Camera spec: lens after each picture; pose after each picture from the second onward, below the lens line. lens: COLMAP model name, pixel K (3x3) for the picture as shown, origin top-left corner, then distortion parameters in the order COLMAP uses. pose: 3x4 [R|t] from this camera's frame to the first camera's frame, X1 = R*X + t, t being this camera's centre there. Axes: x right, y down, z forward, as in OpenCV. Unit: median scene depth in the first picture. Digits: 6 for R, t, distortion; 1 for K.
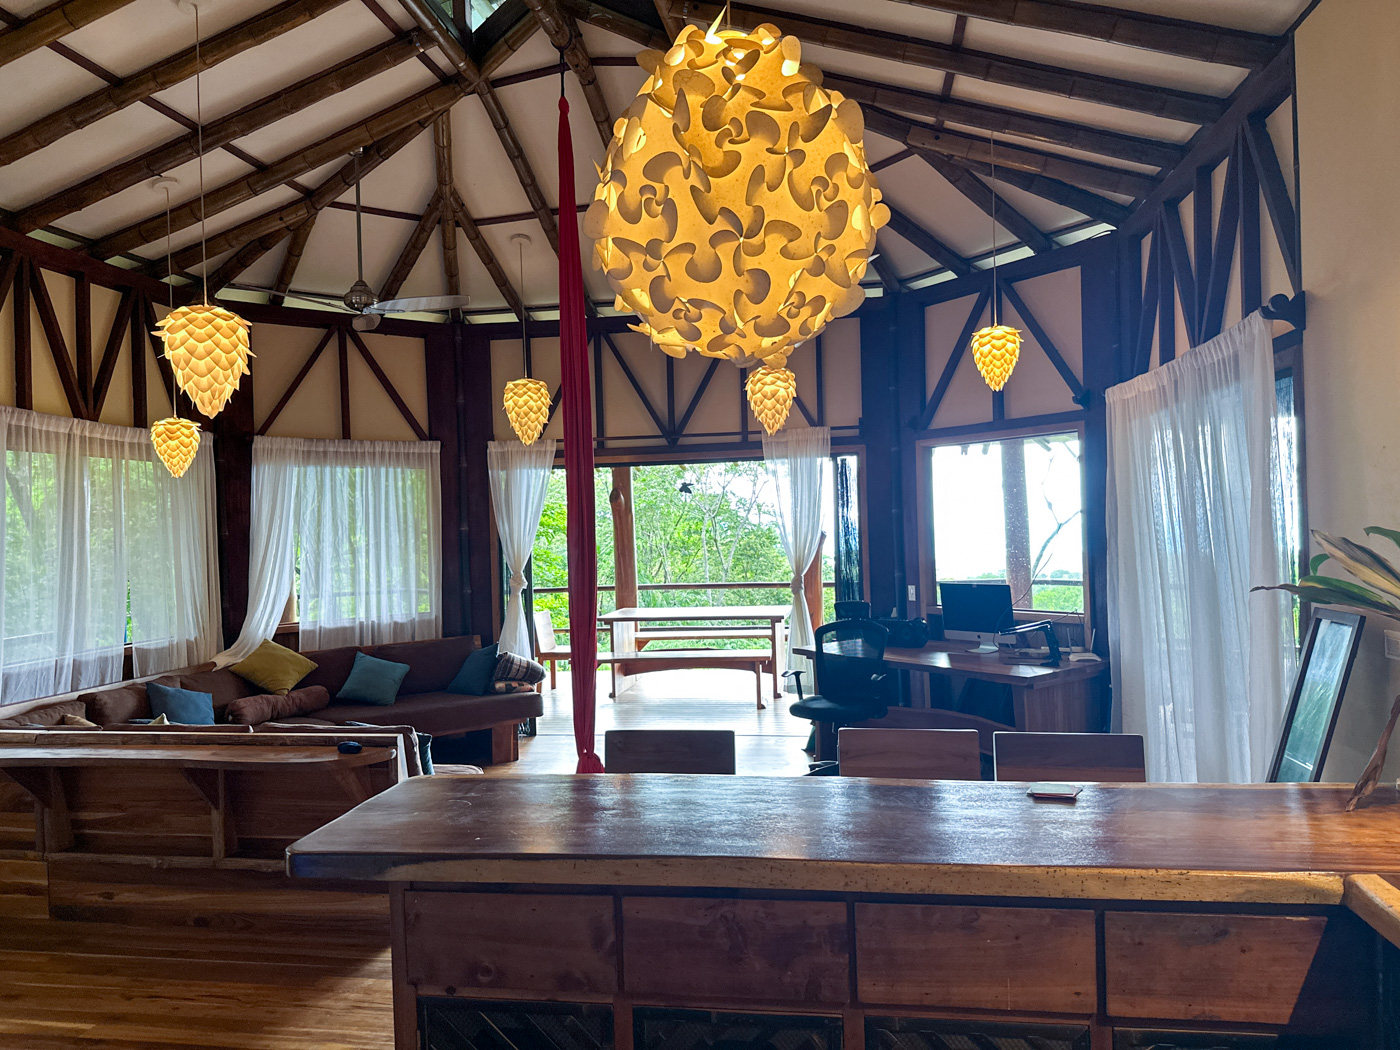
lens RADIAL K [[961.9, 0, 700.0], [0, 961.9, 525.0], [0, 0, 1]] dist [0.098715, -0.000438]
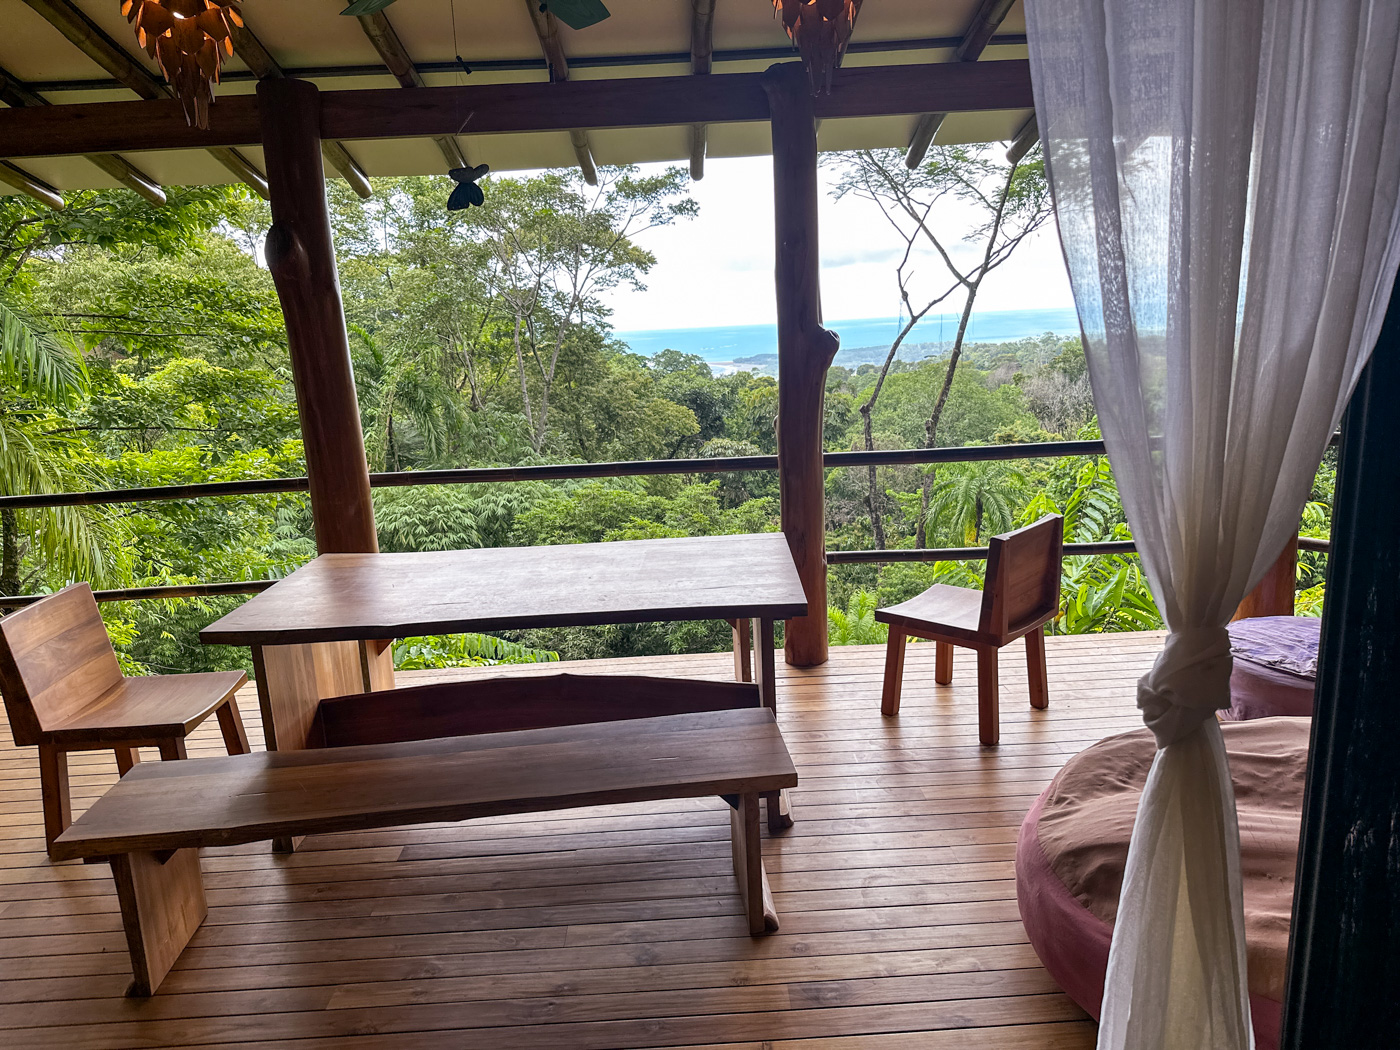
lens RADIAL K [[961.9, 0, 700.0], [0, 961.9, 525.0], [0, 0, 1]] dist [0.098715, -0.000438]
pose [[0.981778, -0.056513, 0.181433, -0.009442], [0.018634, 0.978785, 0.204042, 0.002515], [-0.189115, -0.196944, 0.962003, 0.829952]]
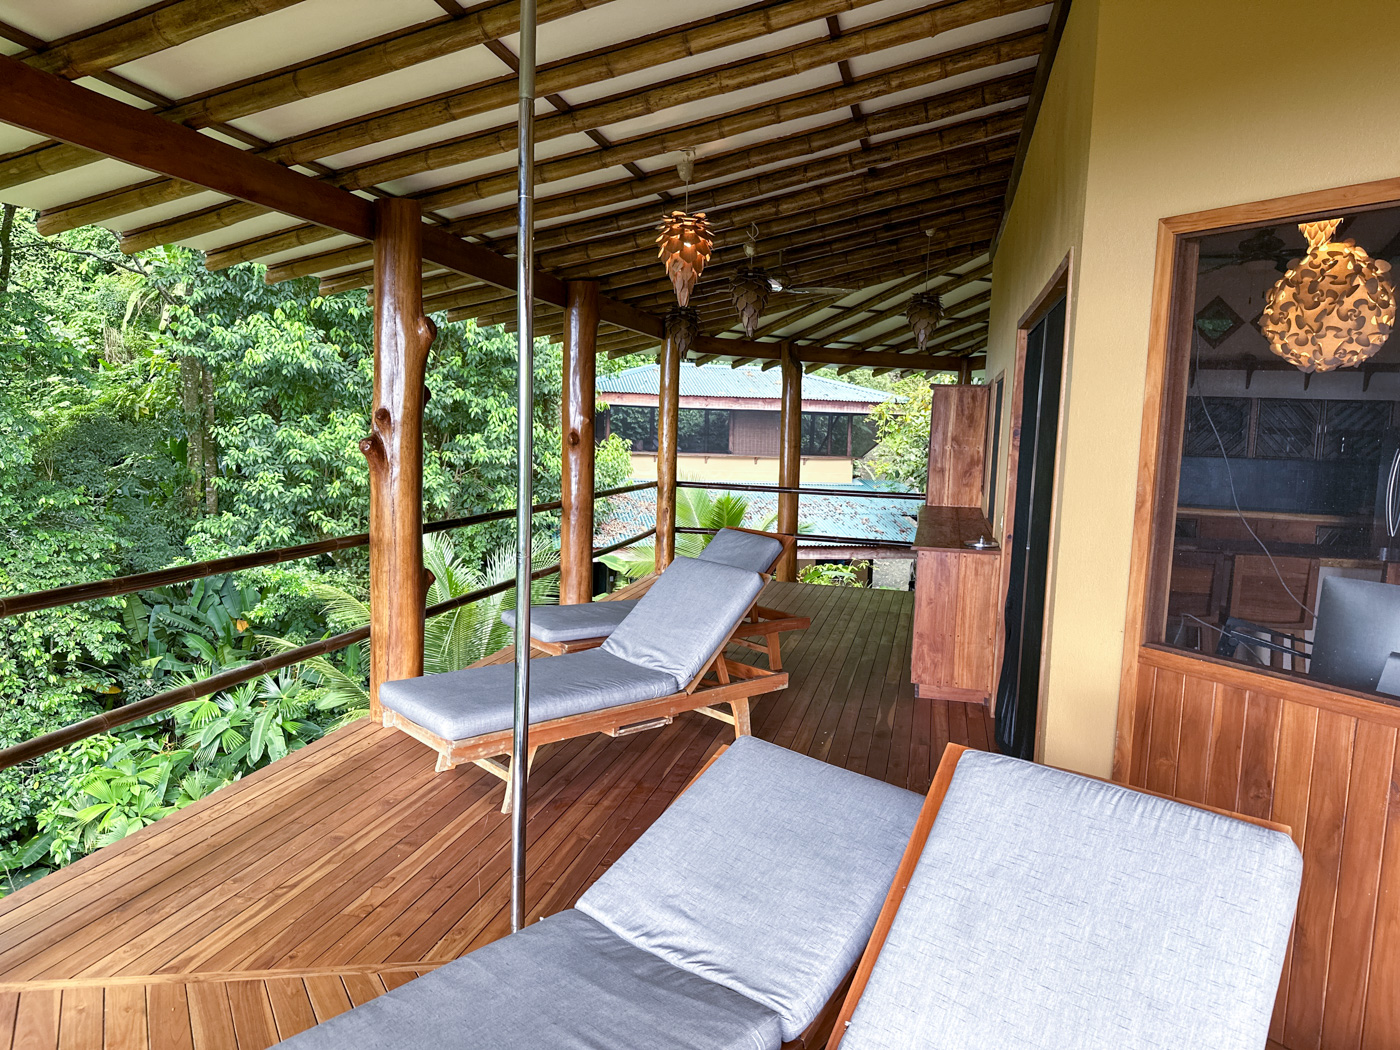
lens RADIAL K [[961.9, 0, 700.0], [0, 961.9, 525.0], [0, 0, 1]] dist [0.098715, -0.000438]
pose [[0.713413, 0.131587, -0.688279, 0.745541], [-0.047947, 0.989075, 0.139396, -0.058158], [0.699102, -0.066446, 0.711928, -2.078652]]
